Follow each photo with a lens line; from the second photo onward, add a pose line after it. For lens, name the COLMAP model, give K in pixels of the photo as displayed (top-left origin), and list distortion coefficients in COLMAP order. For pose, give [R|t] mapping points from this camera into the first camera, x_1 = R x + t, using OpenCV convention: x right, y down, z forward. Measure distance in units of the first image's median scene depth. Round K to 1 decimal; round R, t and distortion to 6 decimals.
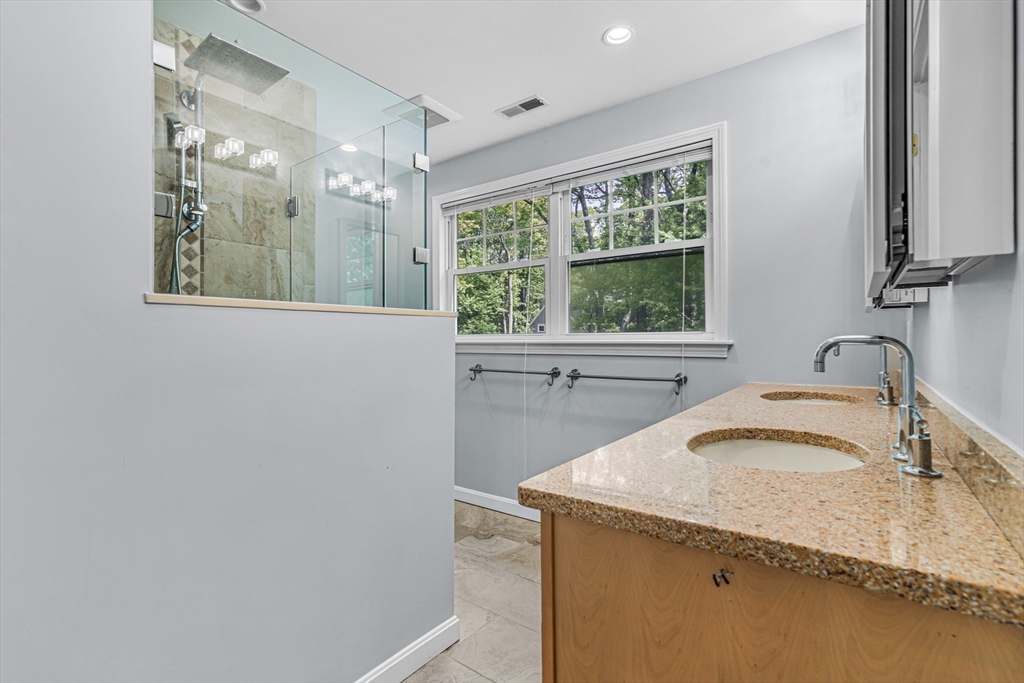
lens RADIAL K [[475.2, 0, 510.7], [0, 475.2, 341.8], [0, 0, 1]] dist [-0.000198, 0.000372]
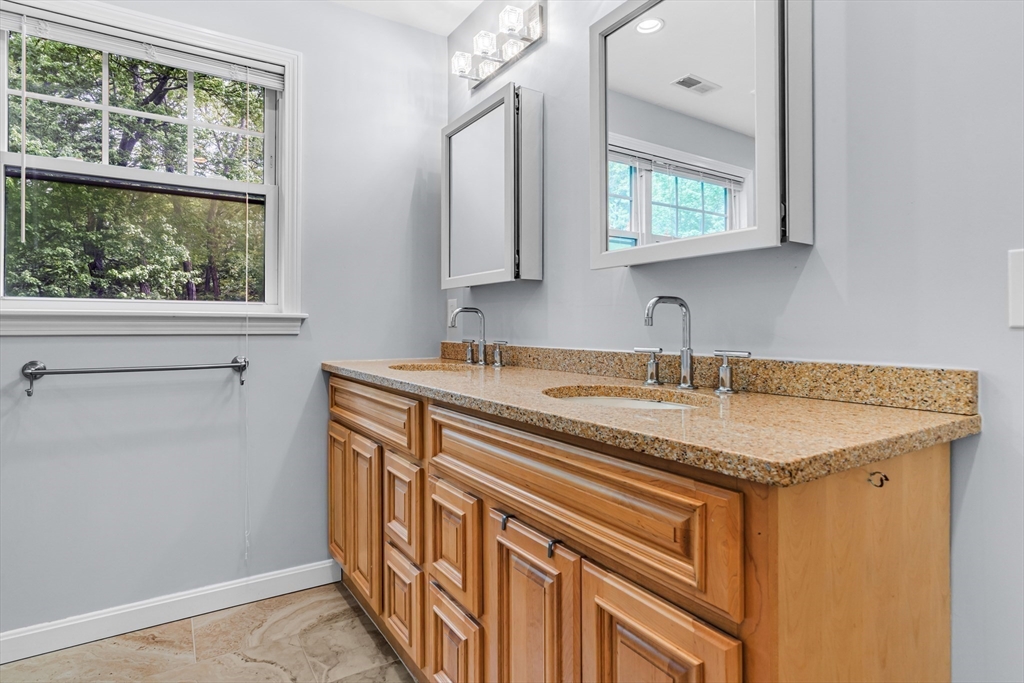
lens RADIAL K [[529.3, 0, 488.7], [0, 529.3, 323.1], [0, 0, 1]] dist [0.000148, -0.000036]
pose [[0.374785, 0.015600, 0.926981, -0.279663], [0.000926, 0.999852, -0.017201, 0.029487], [-0.927111, 0.007305, 0.374714, 0.335102]]
